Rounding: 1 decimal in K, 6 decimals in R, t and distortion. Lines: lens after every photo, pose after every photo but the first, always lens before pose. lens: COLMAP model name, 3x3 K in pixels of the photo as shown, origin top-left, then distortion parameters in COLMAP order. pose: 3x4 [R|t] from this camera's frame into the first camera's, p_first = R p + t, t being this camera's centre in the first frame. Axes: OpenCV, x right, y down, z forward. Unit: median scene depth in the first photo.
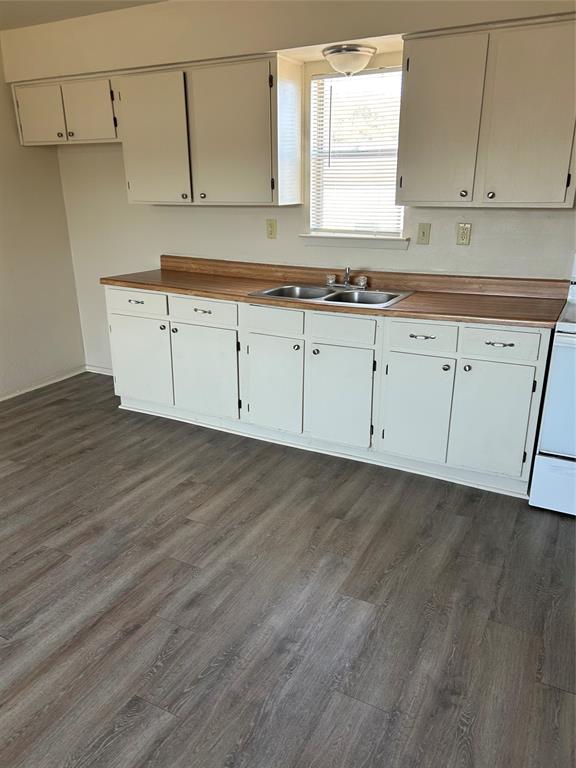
lens RADIAL K [[570.9, 0, 282.5], [0, 570.9, 383.5], [0, 0, 1]] dist [0.036358, -0.013633]
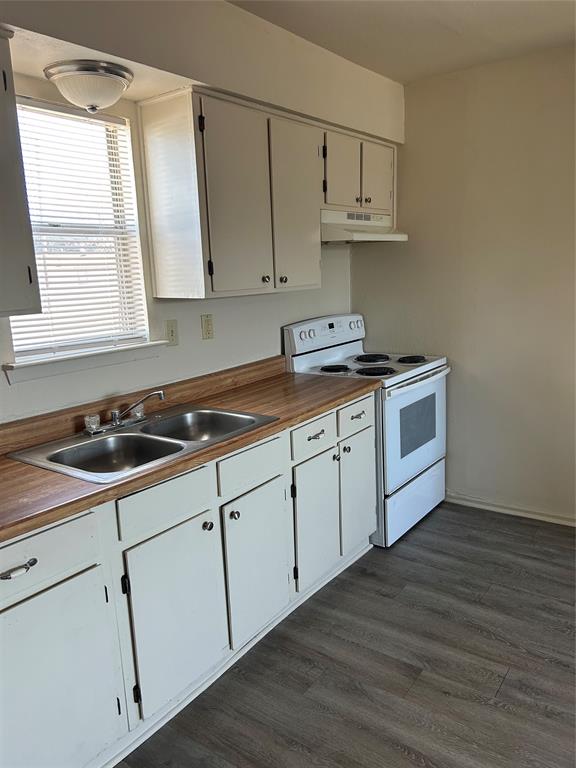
lens RADIAL K [[570.9, 0, 284.5], [0, 570.9, 389.1], [0, 0, 1]] dist [0.036358, -0.013633]
pose [[0.148164, -0.196247, 0.969296, -0.576031], [0.359548, 0.923734, 0.132063, -0.272275], [-0.921289, 0.328941, 0.207425, 0.823219]]
